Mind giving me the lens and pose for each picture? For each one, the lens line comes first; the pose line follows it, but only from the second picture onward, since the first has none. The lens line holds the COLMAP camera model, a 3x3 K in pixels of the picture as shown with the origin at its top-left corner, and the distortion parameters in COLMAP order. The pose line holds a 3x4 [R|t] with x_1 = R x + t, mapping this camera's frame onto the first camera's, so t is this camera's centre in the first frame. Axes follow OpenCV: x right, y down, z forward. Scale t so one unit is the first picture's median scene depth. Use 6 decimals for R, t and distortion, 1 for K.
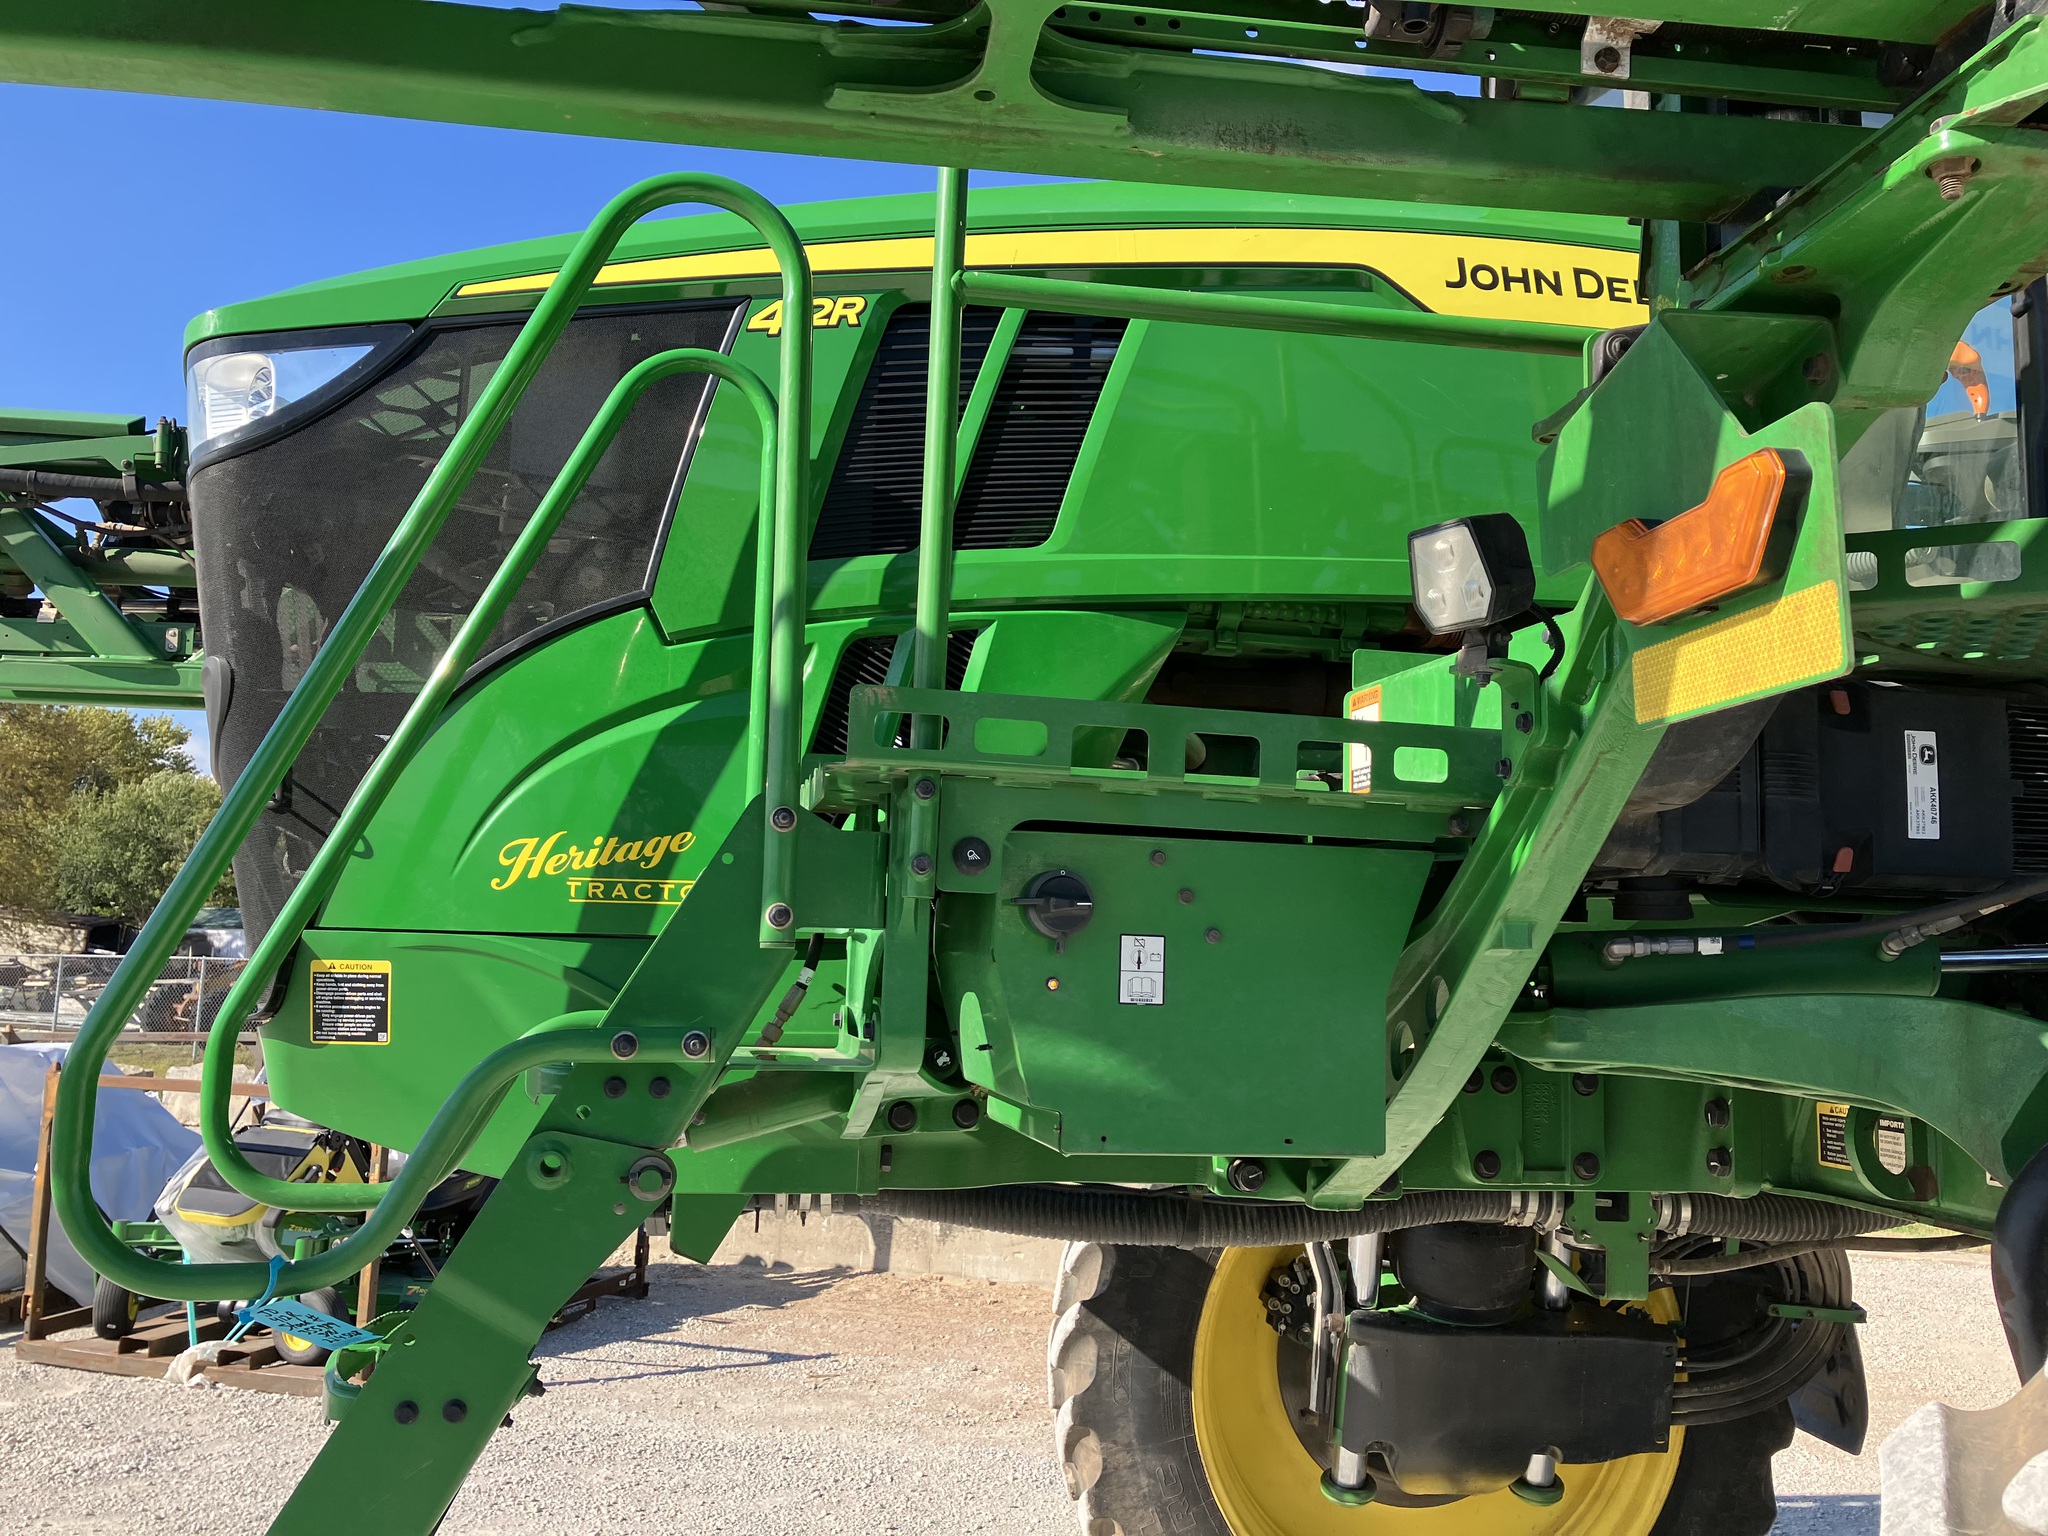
lens RADIAL K [[1650.4, 0, 1024.0], [0, 1650.4, 768.0], [0, 0, 1]] dist [0.033569, 0.001940]
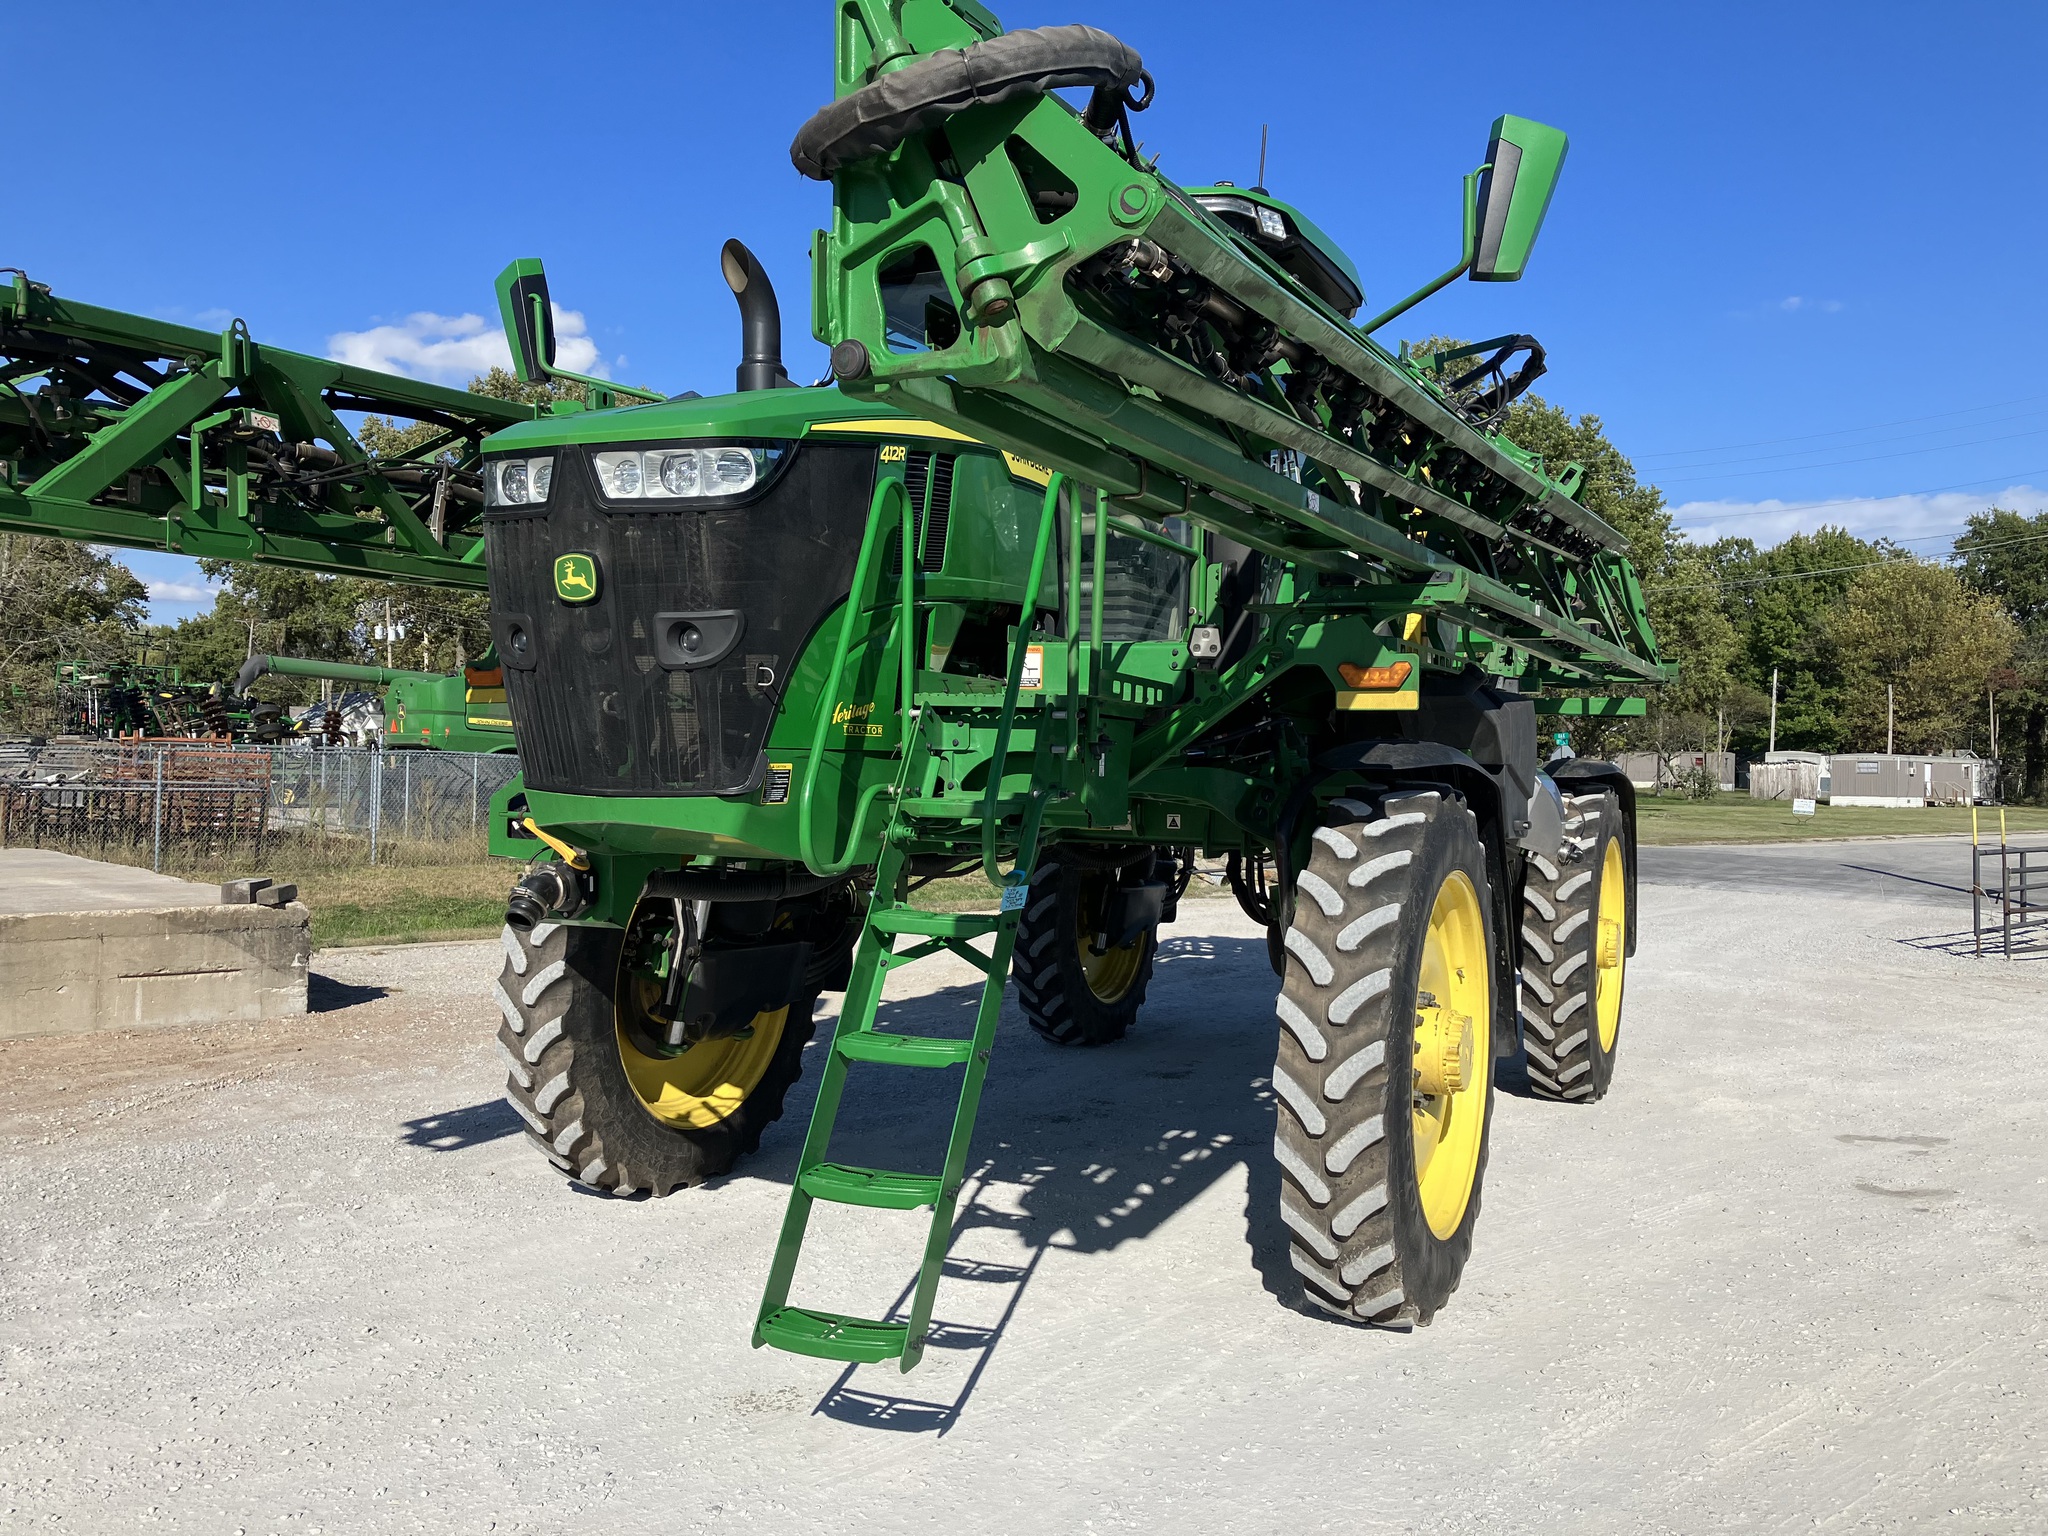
lens RADIAL K [[1658.2, 0, 1002.6], [0, 1658.2, 769.2], [0, 0, 1]] dist [0.036255, -0.039739]
pose [[0.569980, -0.018084, 0.821459, -1.037939], [-0.110342, 0.989017, 0.098335, -0.058873], [-0.814216, -0.146690, 0.561725, -0.204023]]
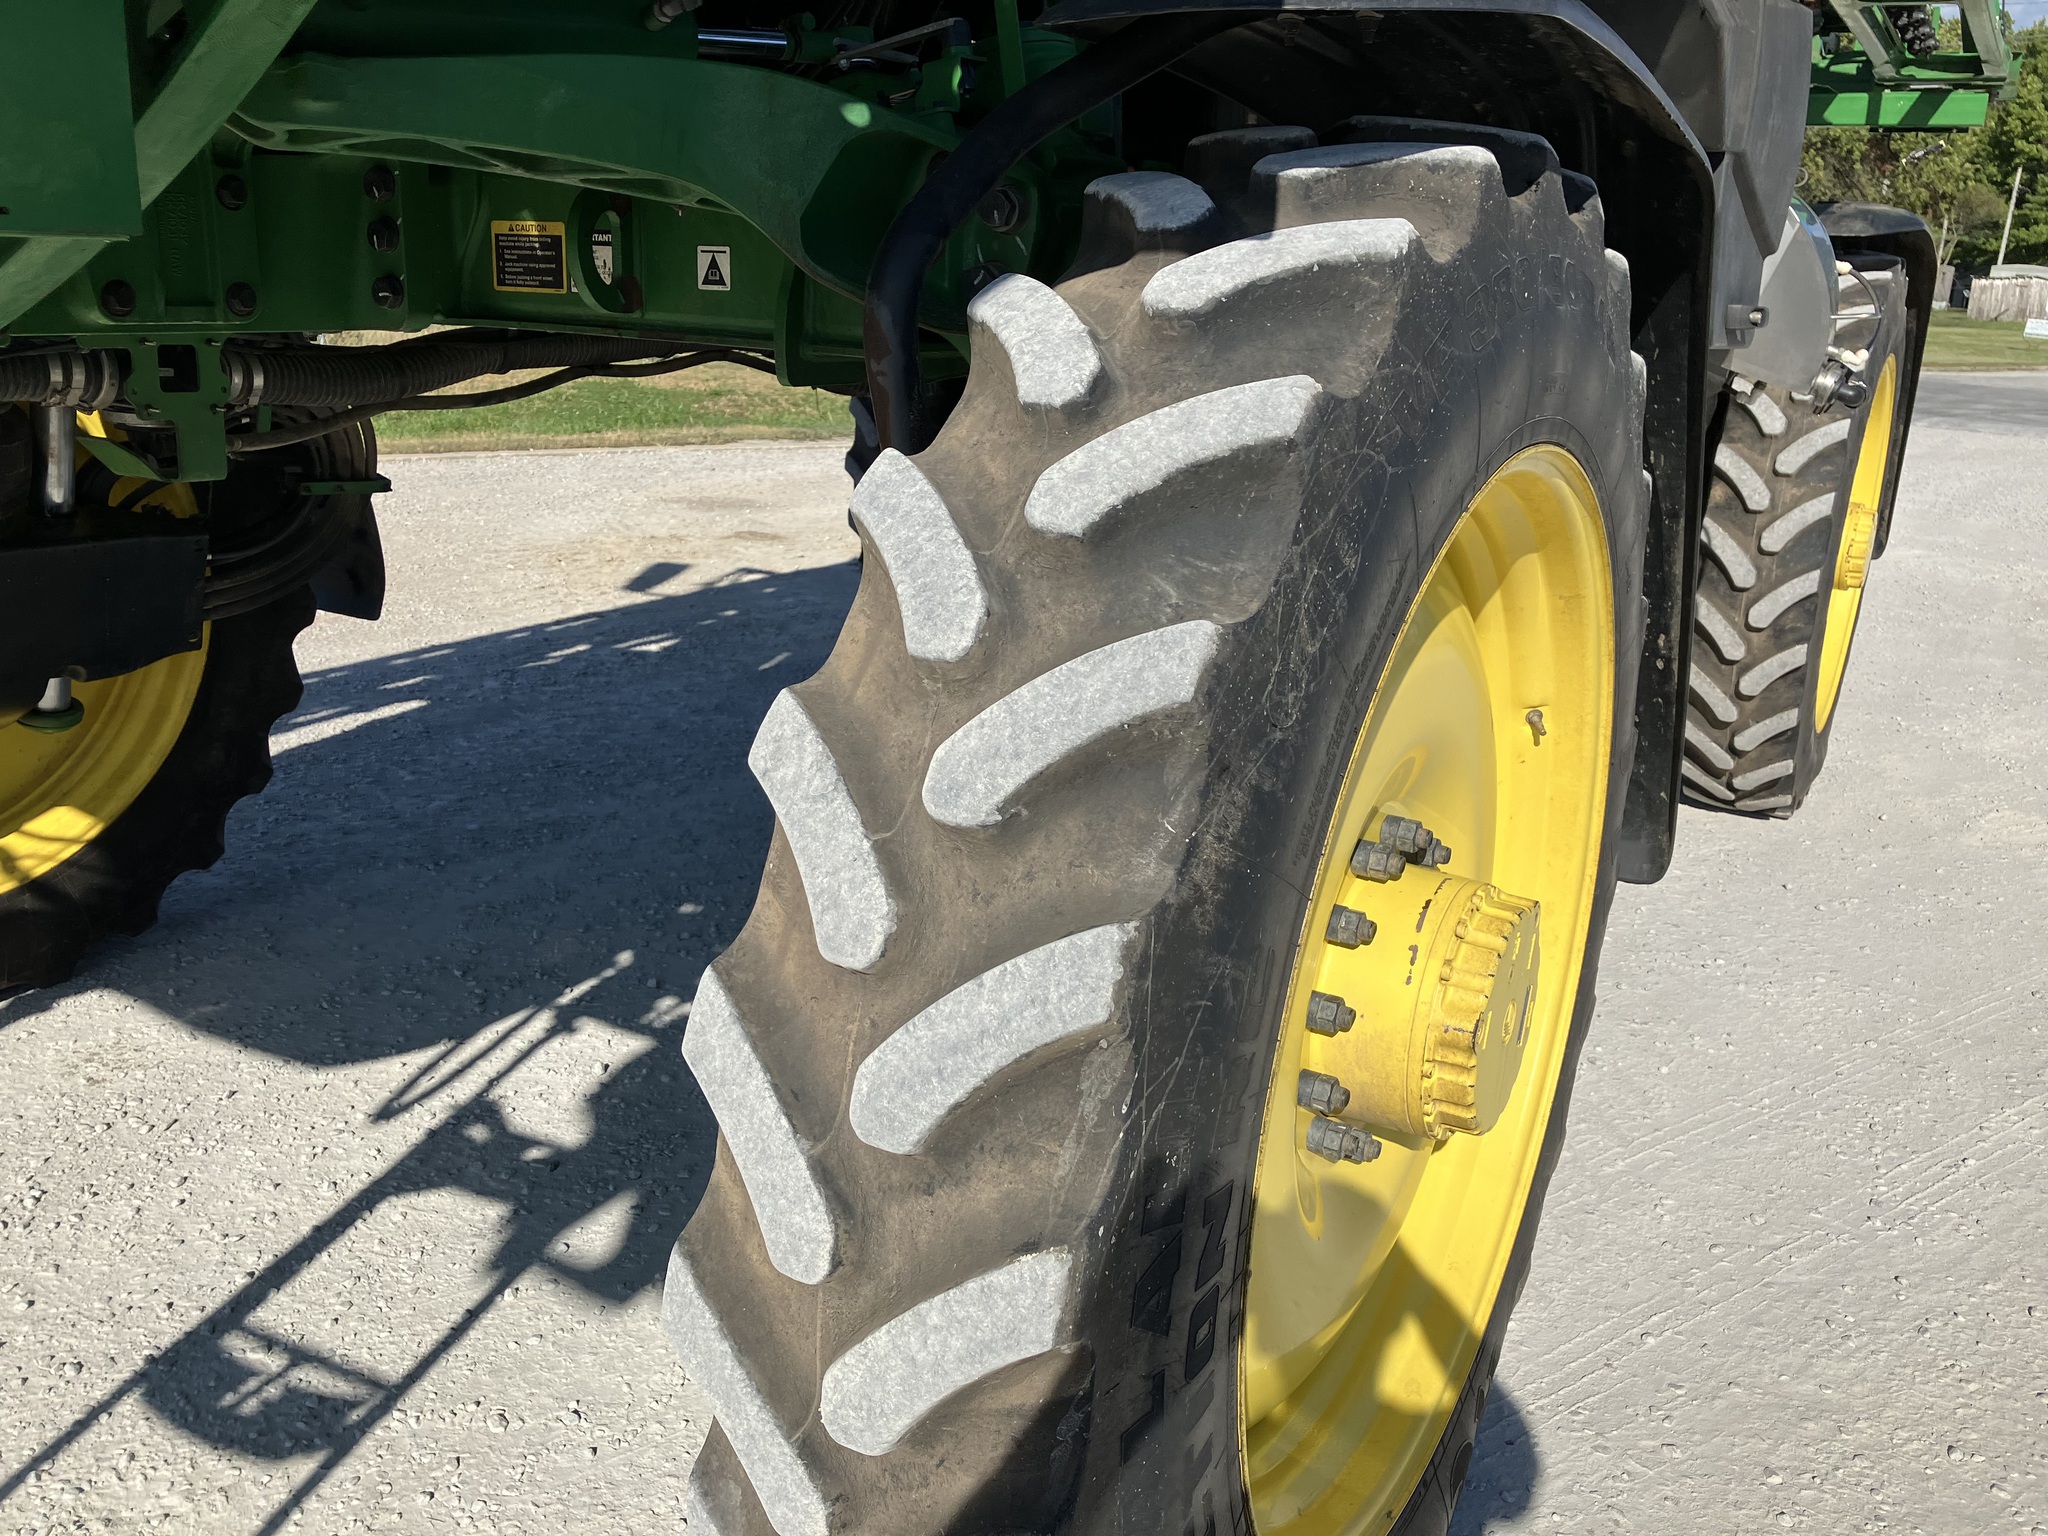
lens RADIAL K [[1706.9, 0, 1027.4], [0, 1706.9, 741.7], [0, 0, 1]] dist [0.018584, 0.005317]
pose [[0.621251, -0.213132, 0.754070, -0.061434], [-0.126666, 0.922333, 0.365046, 0.051955], [-0.773306, -0.322300, 0.546004, 0.108877]]
